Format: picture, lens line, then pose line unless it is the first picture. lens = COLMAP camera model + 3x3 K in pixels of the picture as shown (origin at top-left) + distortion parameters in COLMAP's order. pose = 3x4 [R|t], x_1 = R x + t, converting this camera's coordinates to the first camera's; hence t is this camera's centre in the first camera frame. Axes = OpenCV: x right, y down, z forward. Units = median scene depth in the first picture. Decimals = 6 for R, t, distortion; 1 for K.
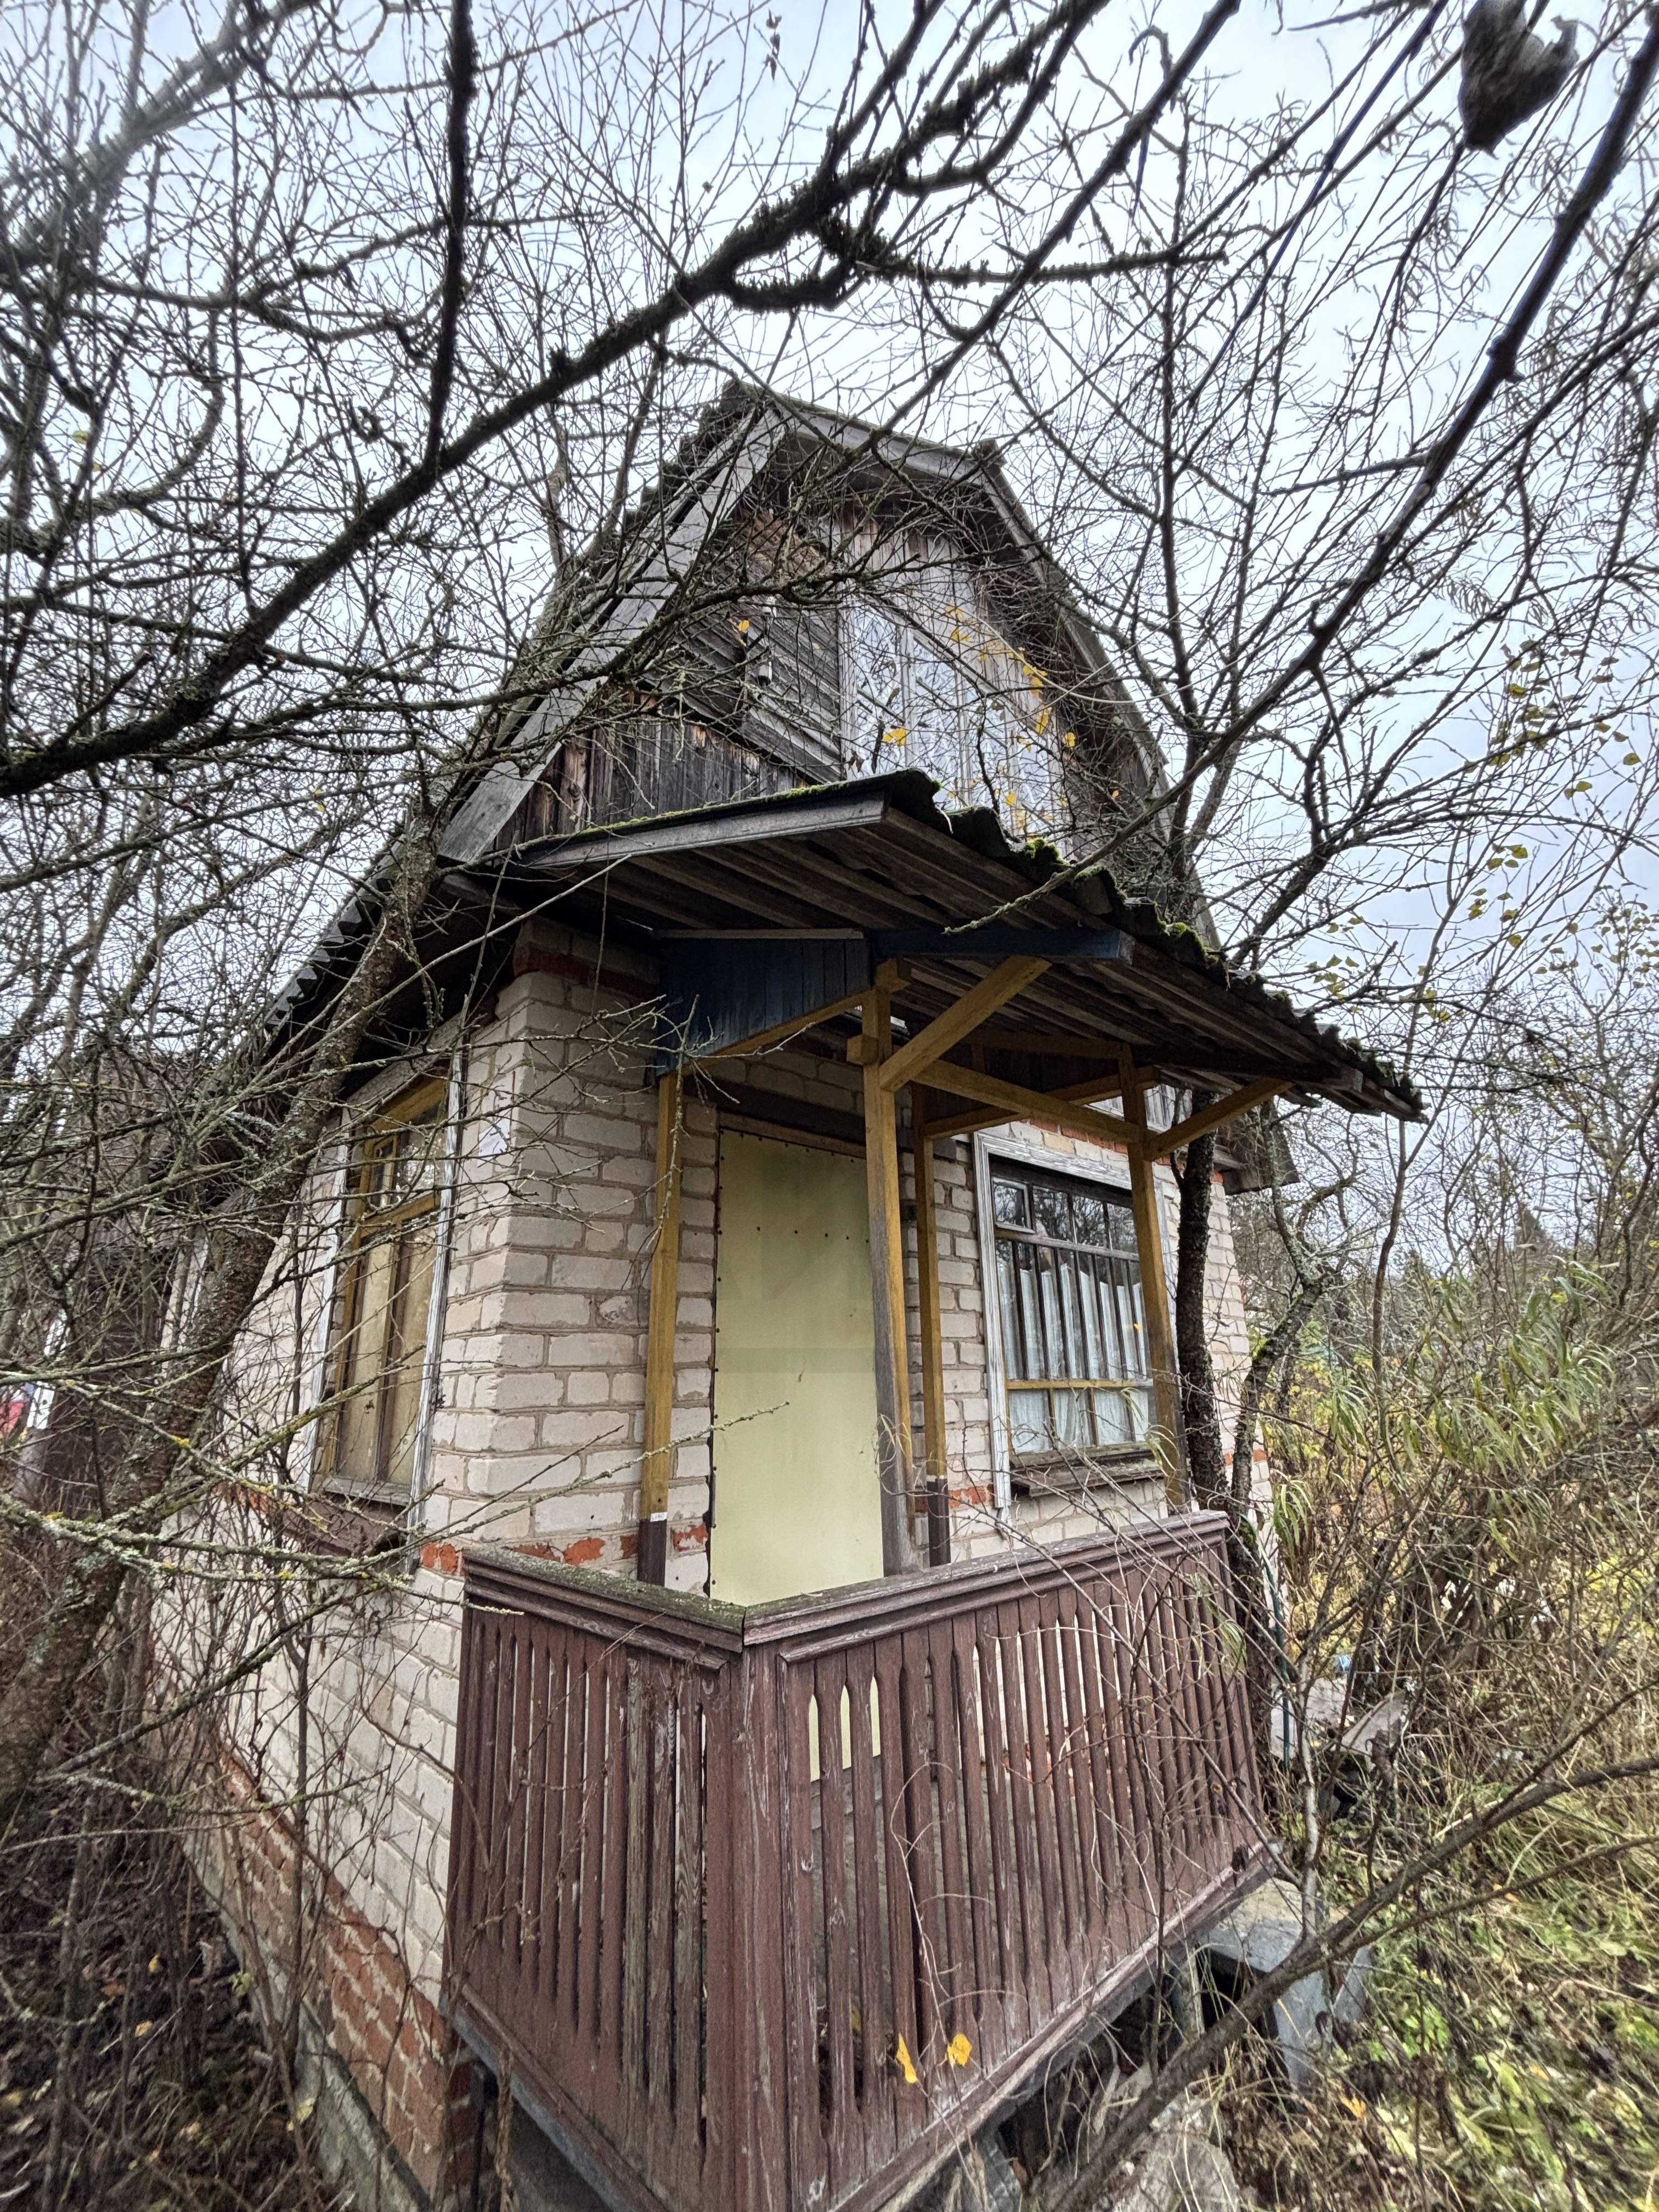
lens RADIAL K [[894.1, 0, 829.5], [0, 894.1, 1106.0], [0, 0, 1]] dist [-0.000473, 0.000195]
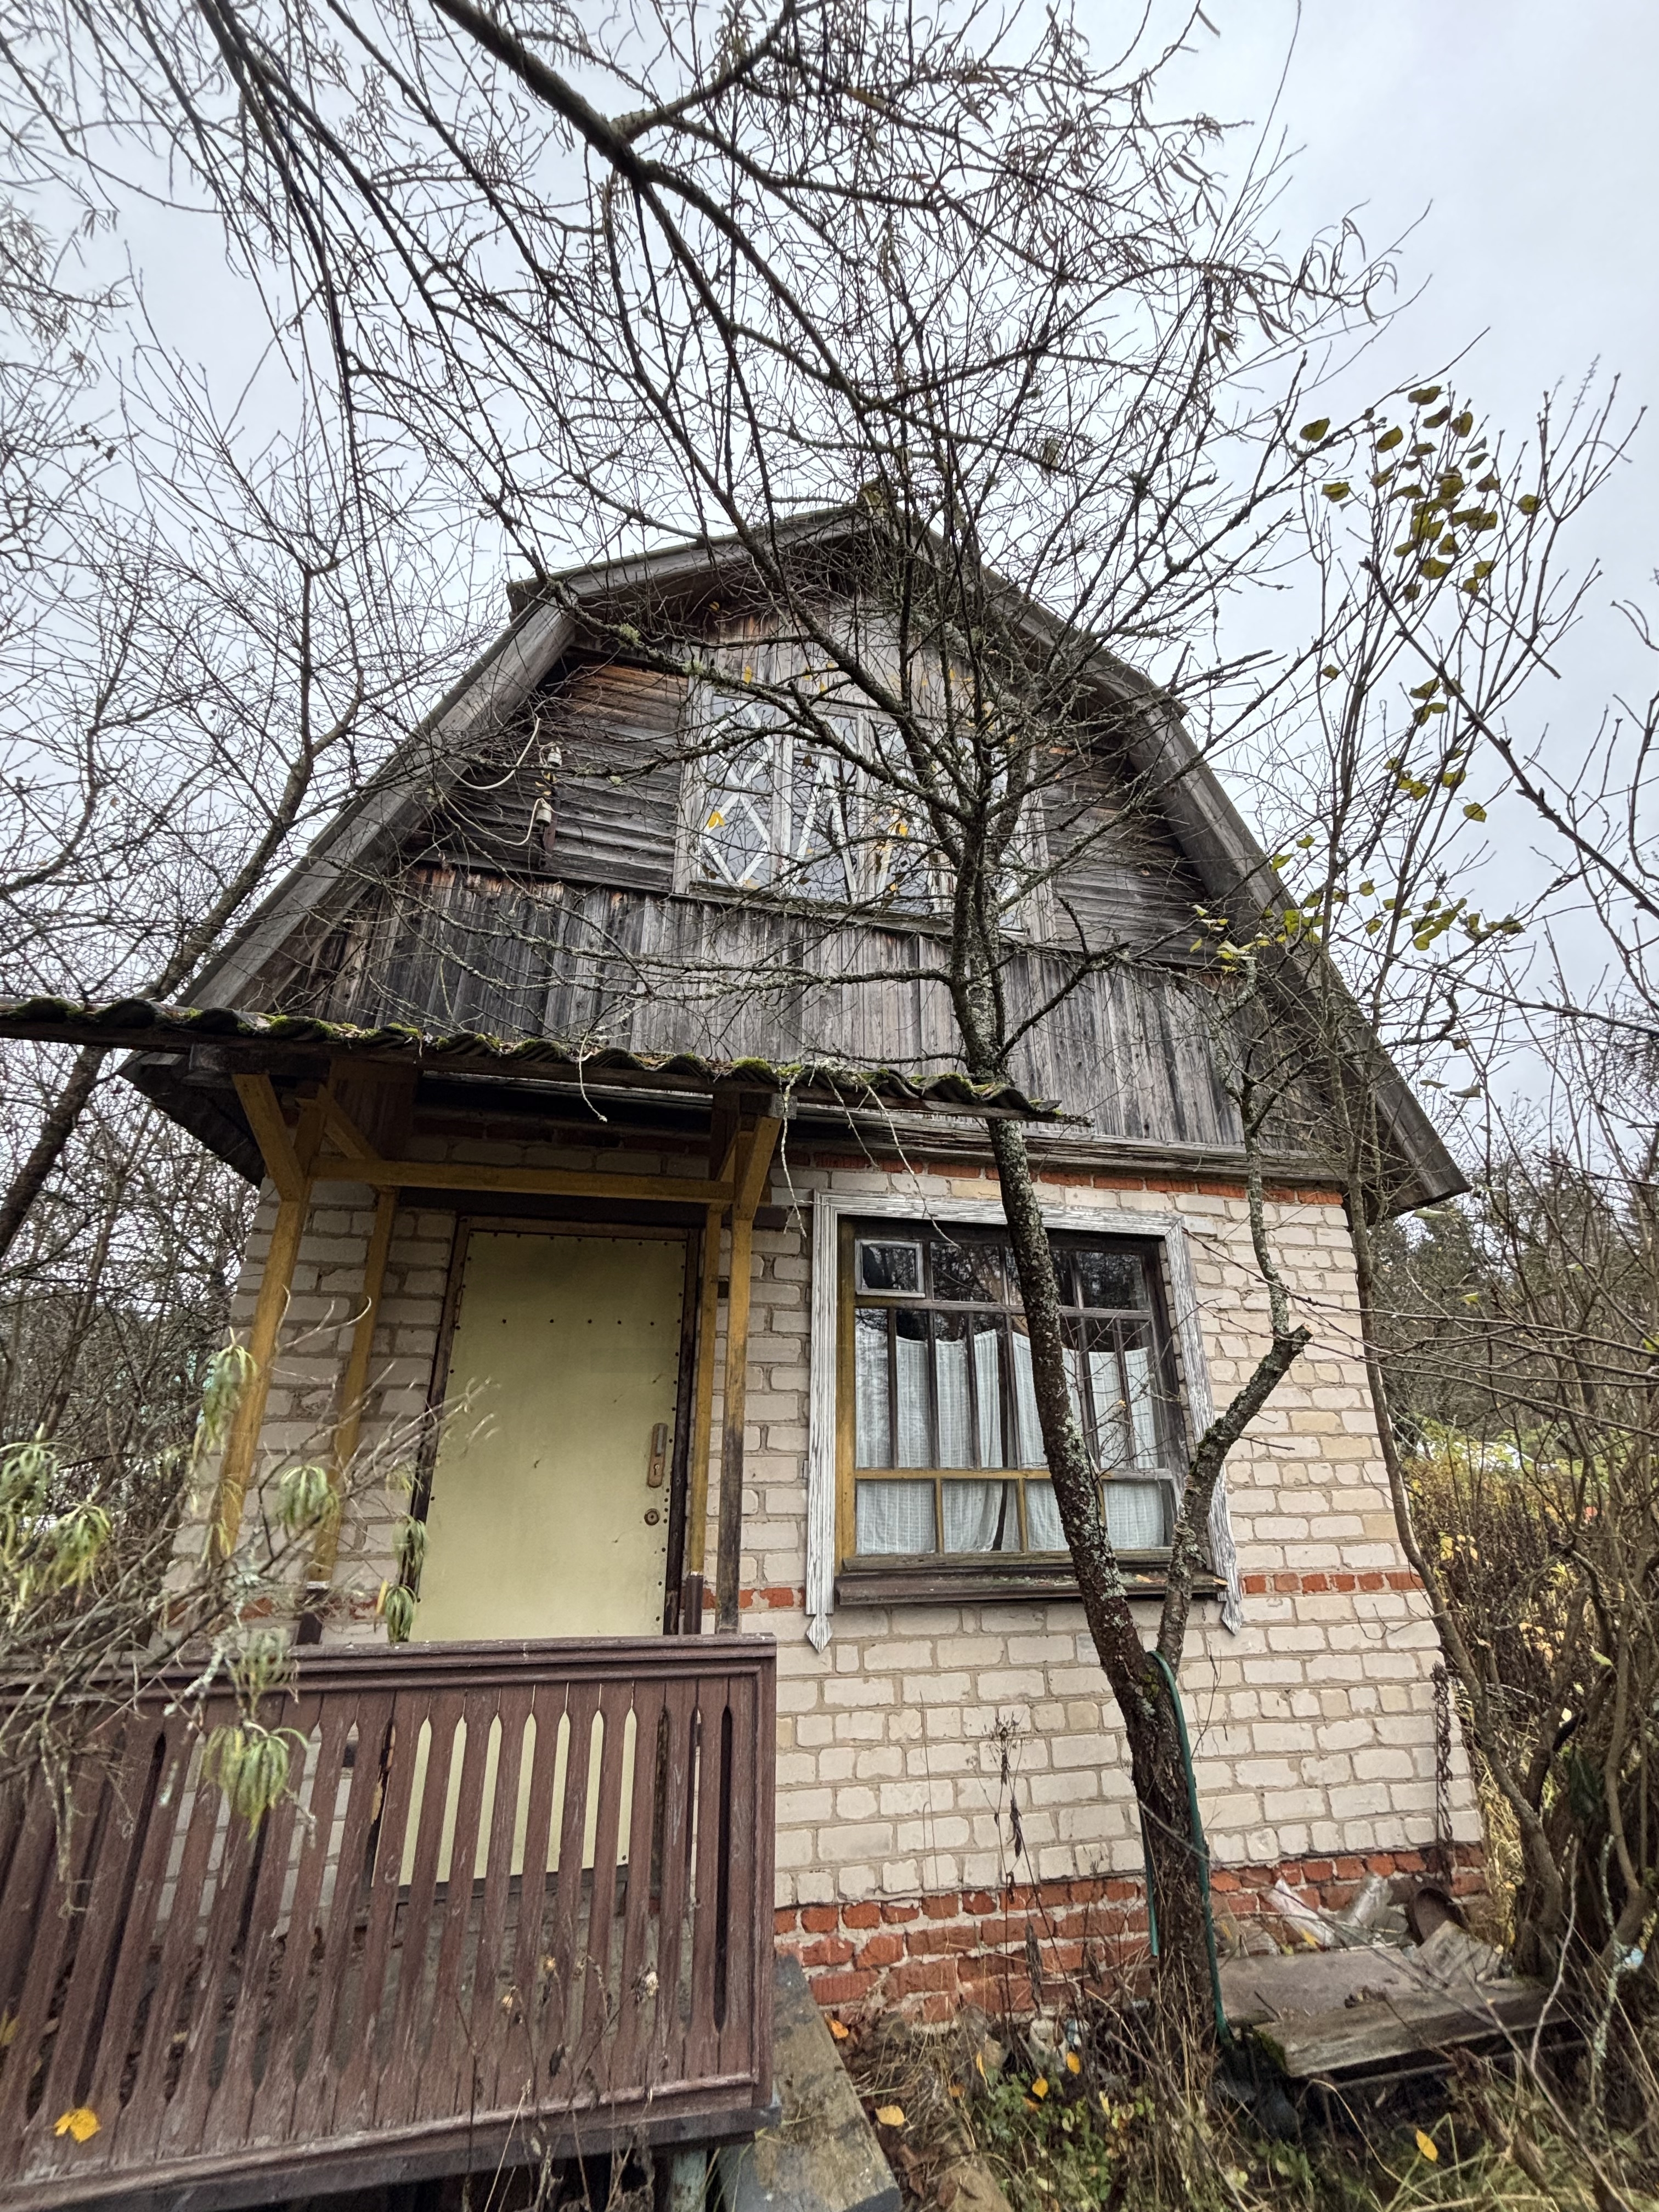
lens RADIAL K [[894.1, 0, 829.5], [0, 894.1, 1106.0], [0, 0, 1]] dist [-0.000473, 0.000195]
pose [[0.867667, -0.181340, -0.462894, 0.683030], [0.131446, 0.981646, -0.138174, 0.077142], [0.479454, 0.059044, 0.875578, 0.198007]]
